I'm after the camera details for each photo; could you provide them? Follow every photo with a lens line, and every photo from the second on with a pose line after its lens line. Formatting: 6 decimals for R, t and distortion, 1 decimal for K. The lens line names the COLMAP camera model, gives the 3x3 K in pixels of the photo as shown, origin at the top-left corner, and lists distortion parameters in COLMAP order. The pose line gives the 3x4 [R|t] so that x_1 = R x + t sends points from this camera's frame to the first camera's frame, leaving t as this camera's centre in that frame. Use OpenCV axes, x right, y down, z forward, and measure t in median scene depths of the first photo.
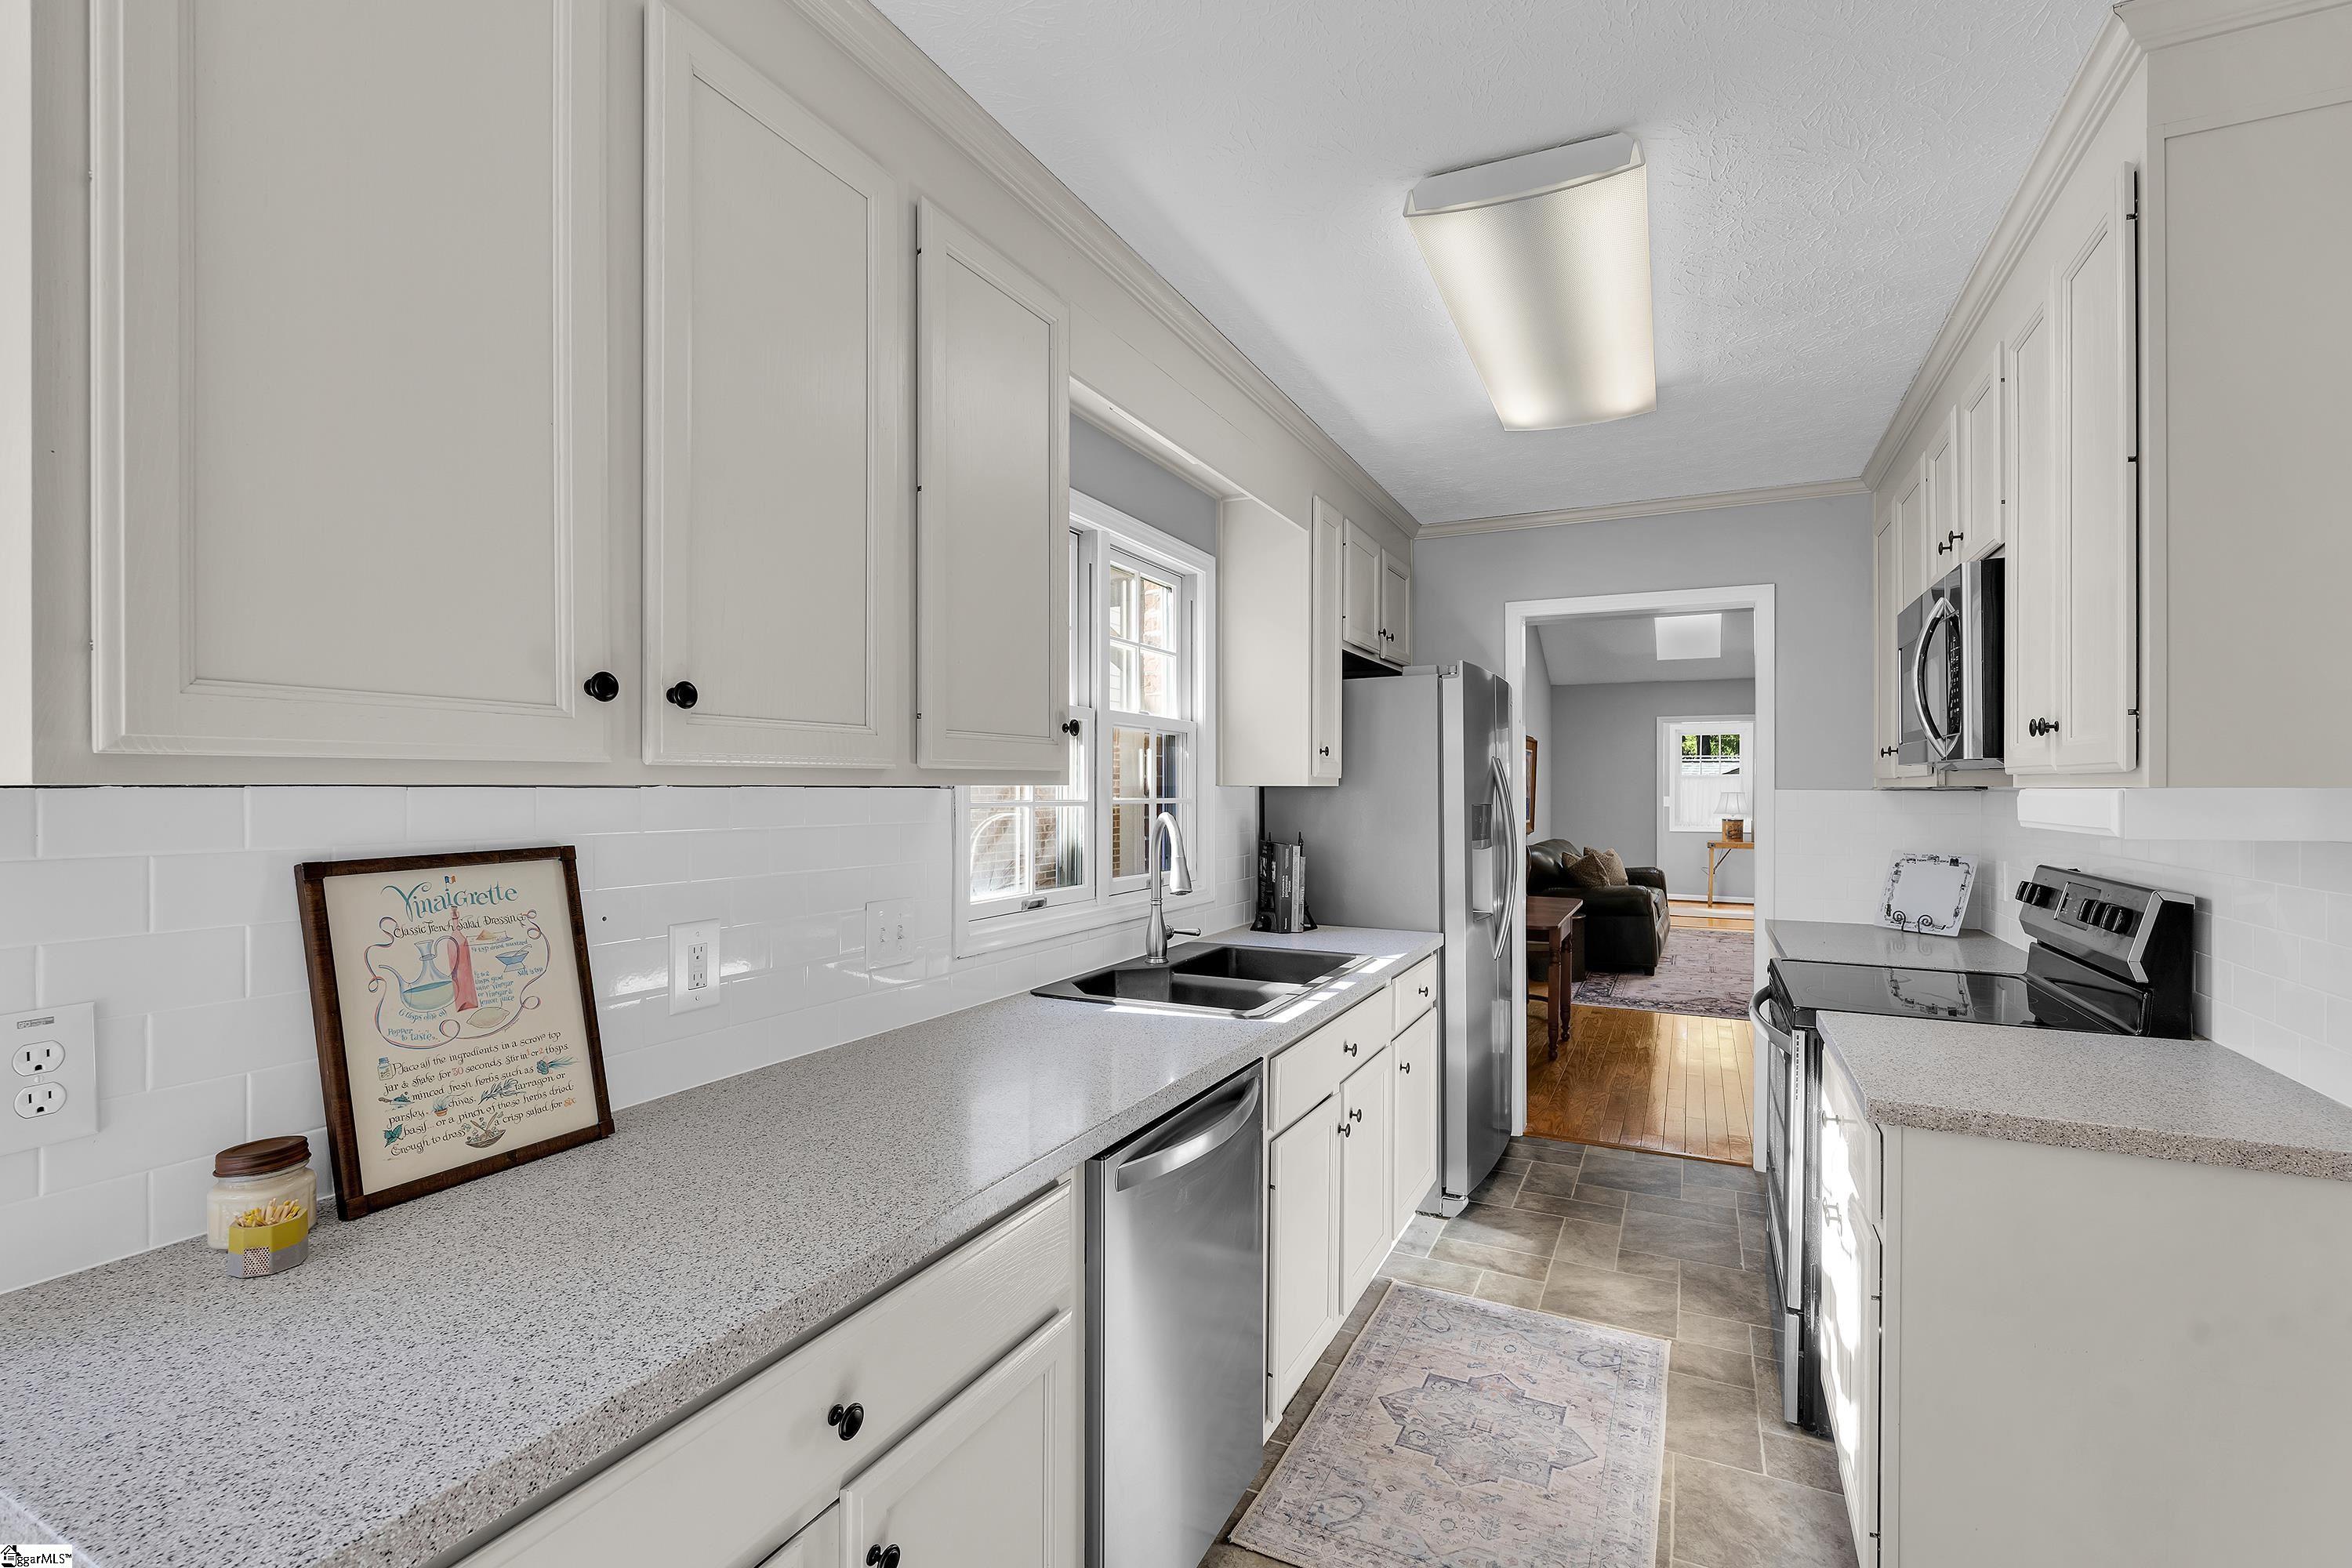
lens RADIAL K [[1022.1, 0, 1170.6], [0, 1022.1, 791.8], [0, 0, 1]] dist [-0.013291, -0.000323]
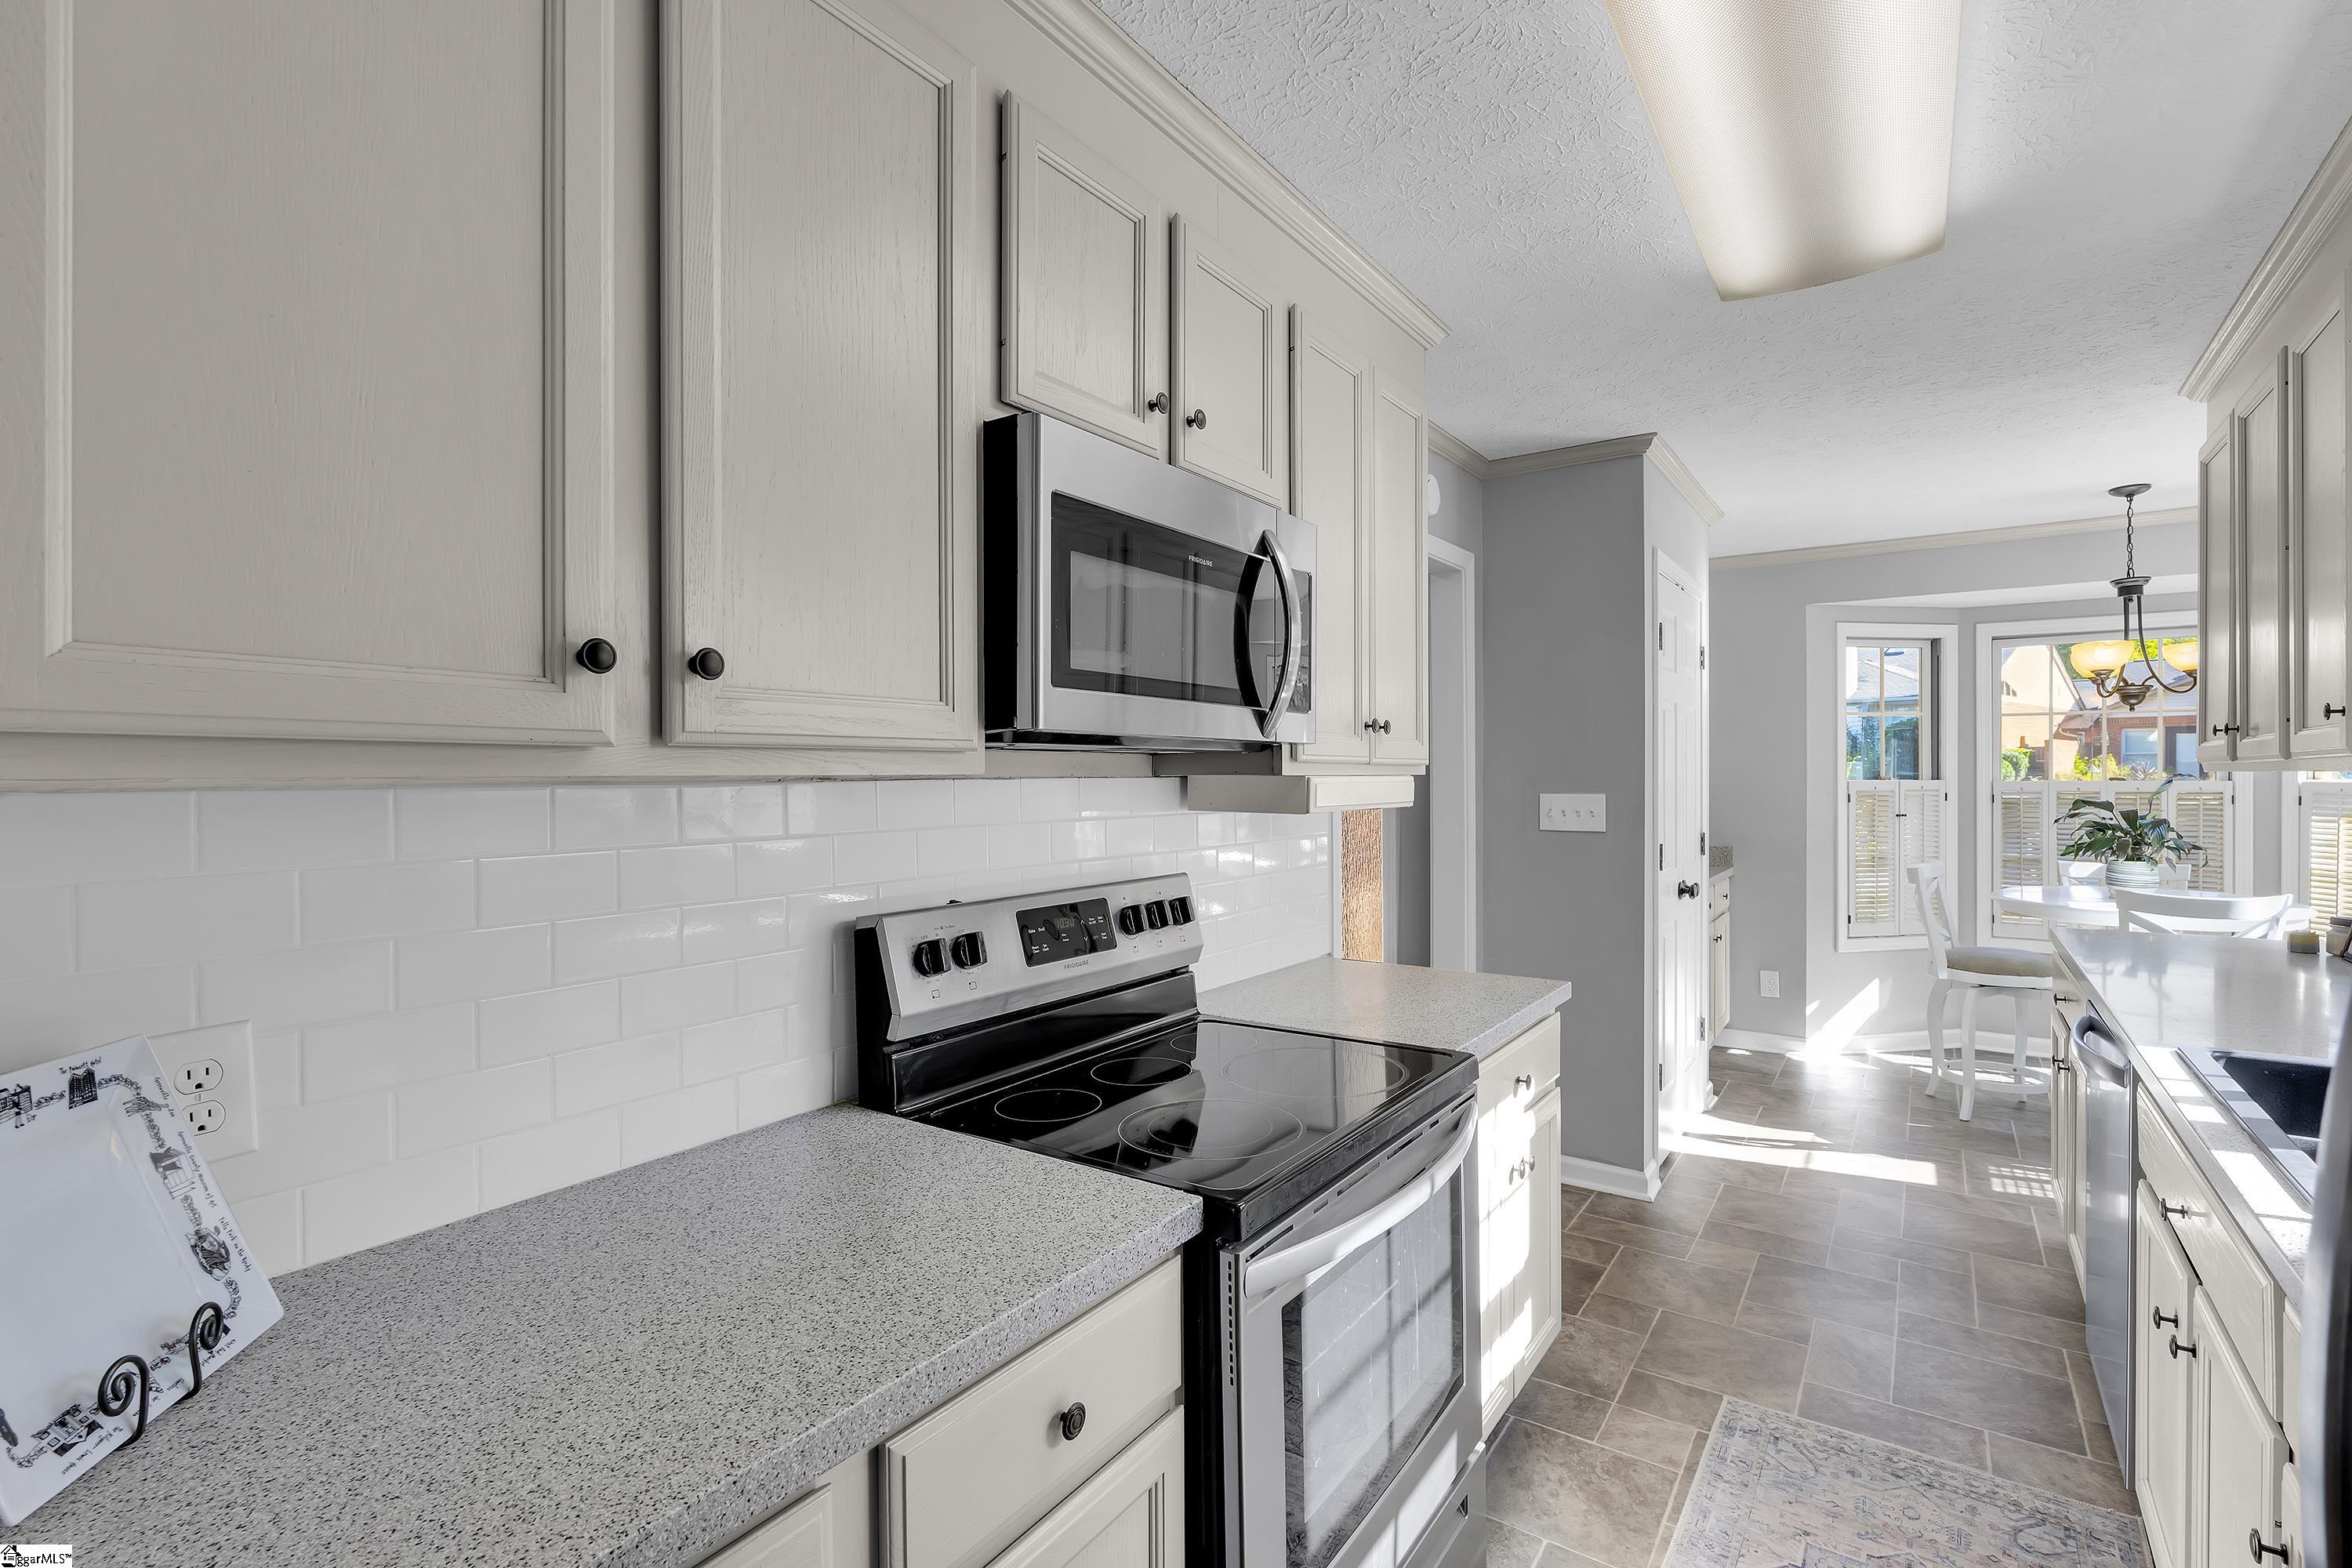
lens RADIAL K [[1022.1, 0, 1170.6], [0, 1022.1, 791.8], [0, 0, 1]] dist [-0.013291, -0.000323]
pose [[-0.985869, 0.002230, 0.167504, 0.810426], [0.004617, 0.999893, 0.013863, -0.007839], [-0.167455, 0.014441, -0.985774, 2.052549]]
